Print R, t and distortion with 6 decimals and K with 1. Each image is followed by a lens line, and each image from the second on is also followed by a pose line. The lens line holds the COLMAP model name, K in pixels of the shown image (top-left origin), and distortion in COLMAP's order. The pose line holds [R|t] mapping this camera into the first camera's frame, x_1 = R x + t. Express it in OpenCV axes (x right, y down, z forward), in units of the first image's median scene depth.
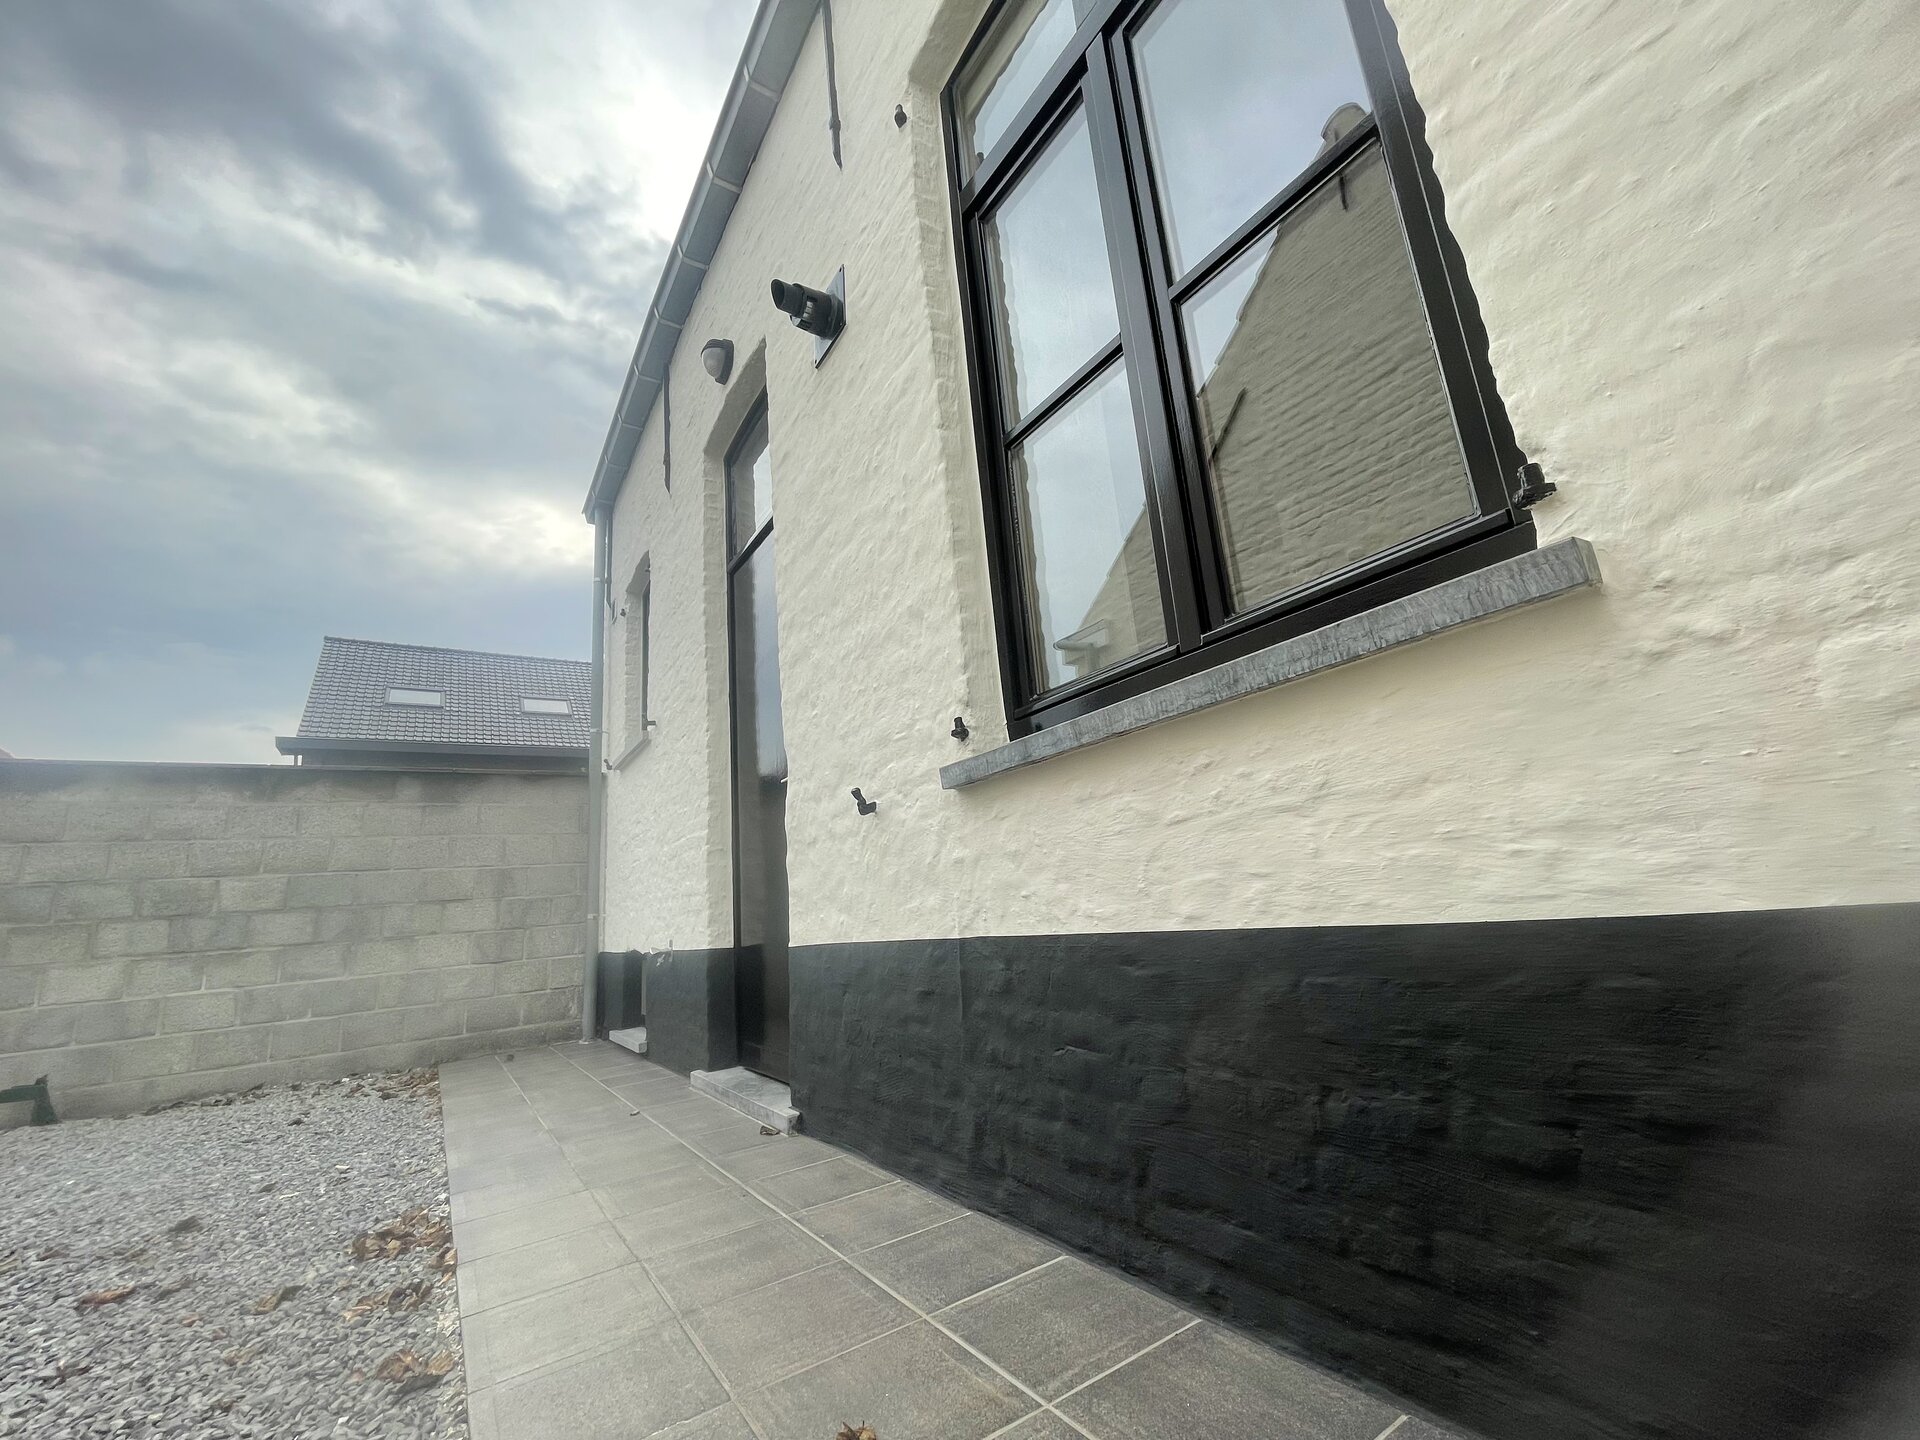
lens RADIAL K [[775.5, 0, 963.0], [0, 775.5, 728.8], [0, 0, 1]] dist [-0.001335, -0.000111]
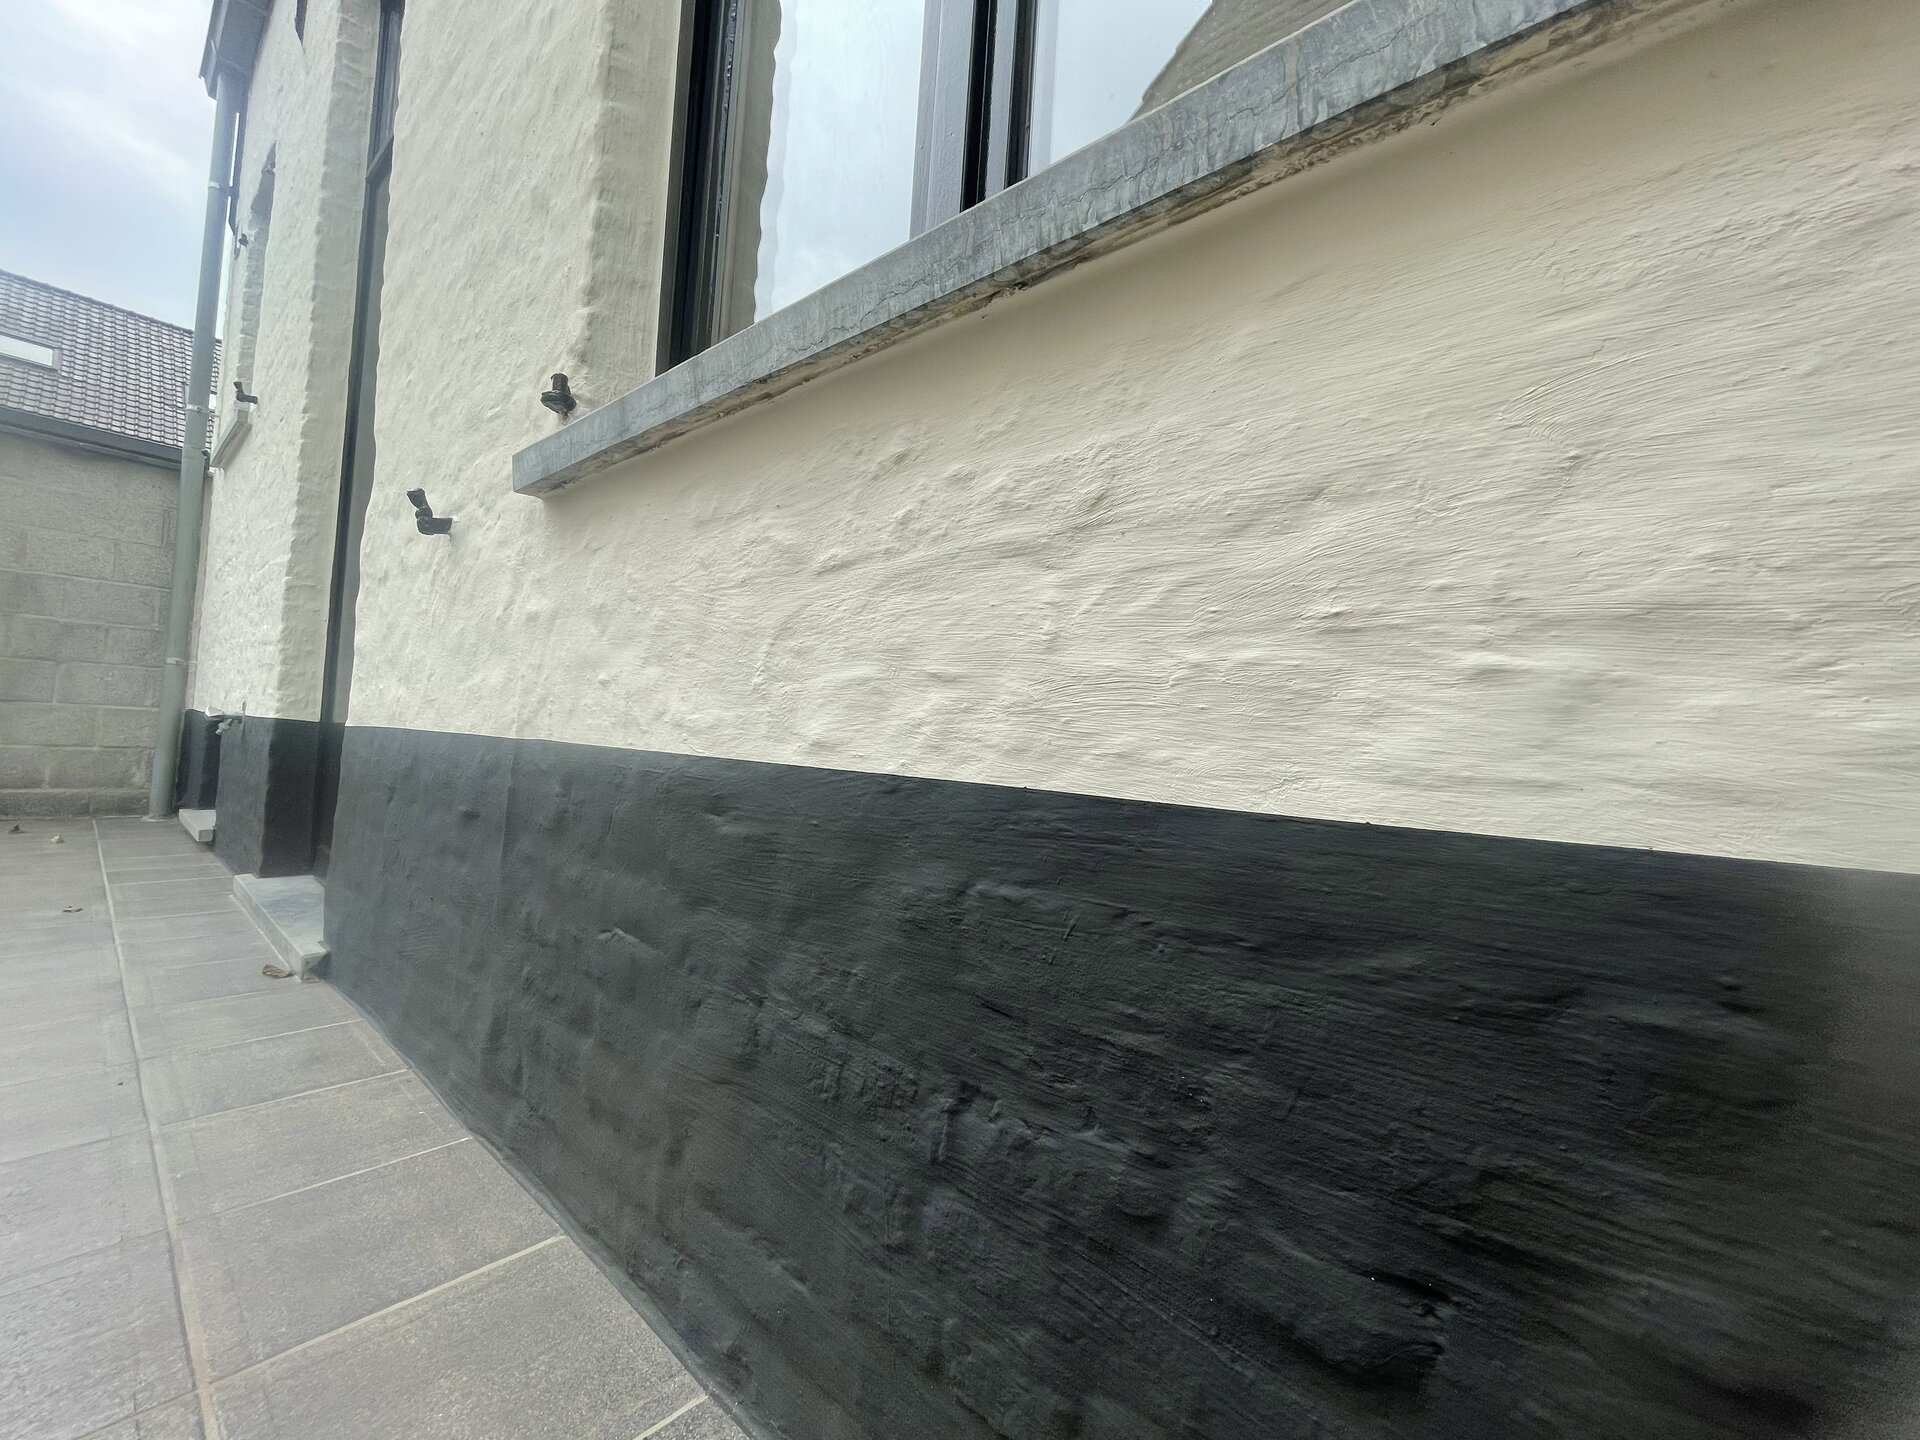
lens RADIAL K [[775.5, 0, 953.0], [0, 775.5, 723.3], [0, 0, 1]] dist [-0.001335, -0.000111]
pose [[0.954744, 0.153316, 0.254869, 0.194955], [-0.198788, 0.966330, 0.163370, 0.098608], [-0.221240, -0.206641, 0.953075, 0.377310]]
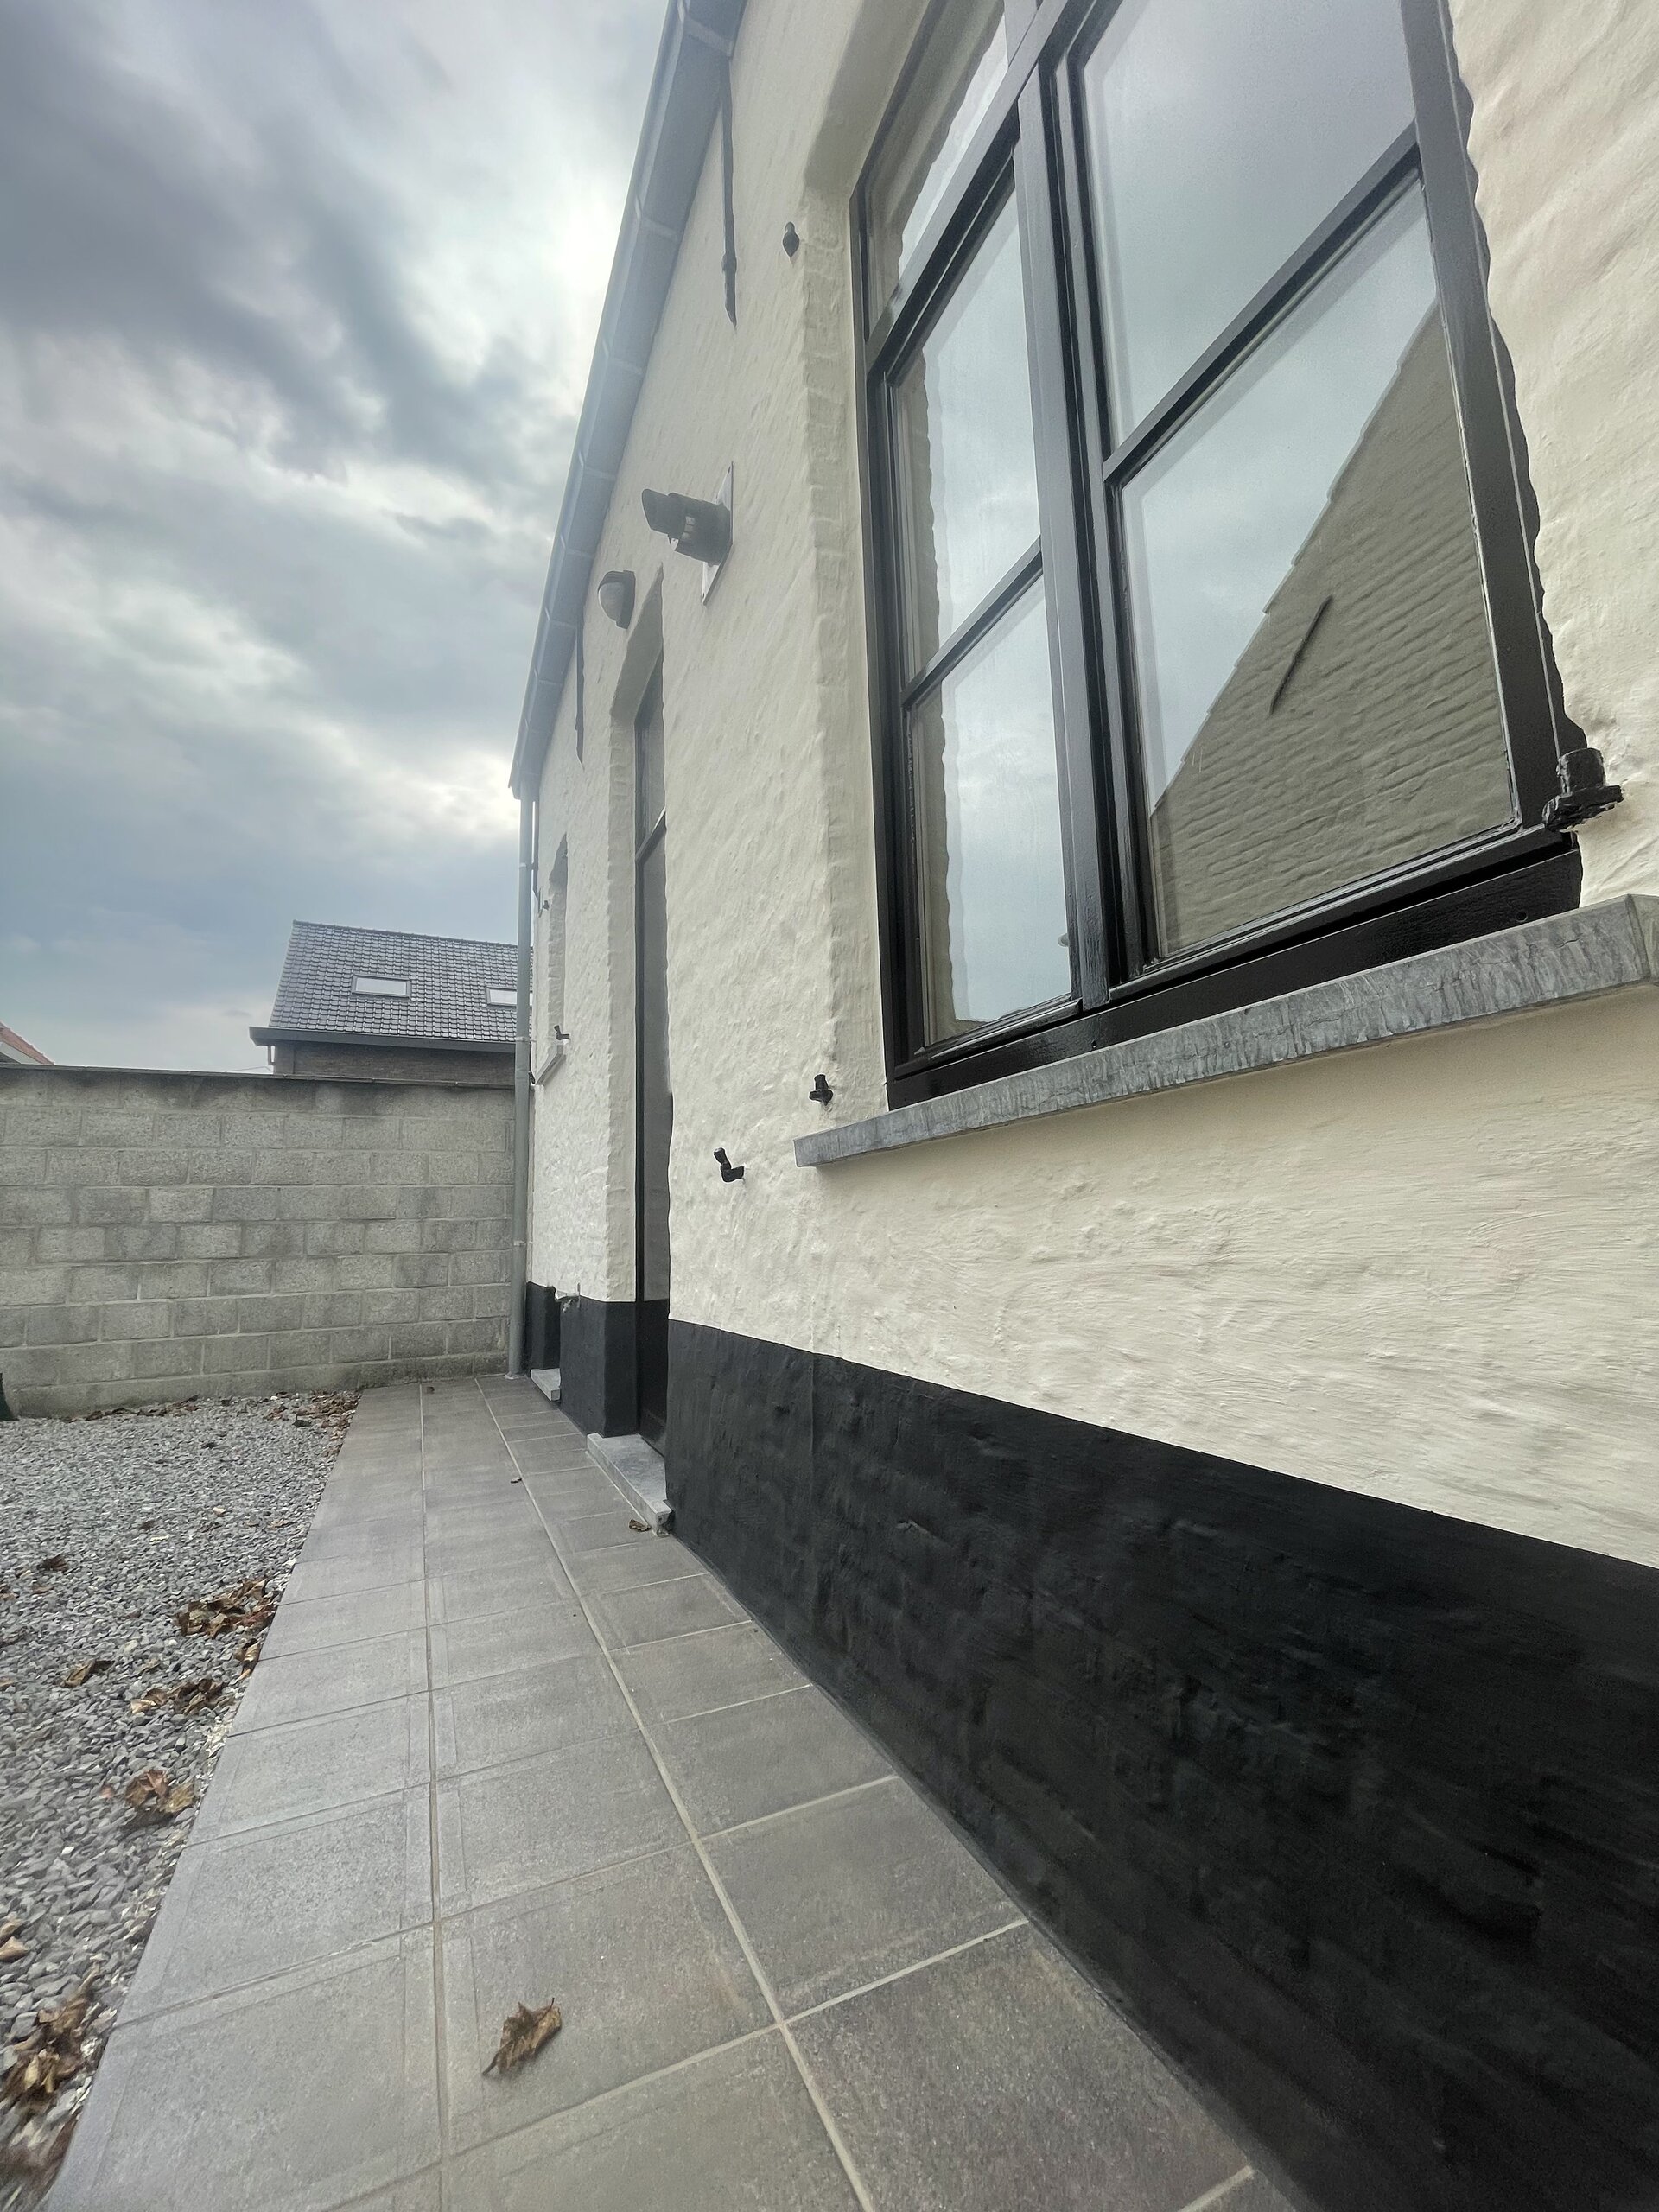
lens RADIAL K [[893.4, 0, 835.0], [0, 893.4, 1111.9], [0, 0, 1]] dist [-0.001335, -0.000111]
pose [[0.986476, 0.035695, -0.159973, 0.177217], [-0.020231, 0.995052, 0.097275, -0.075588], [0.162654, -0.092723, 0.982317, 0.143816]]
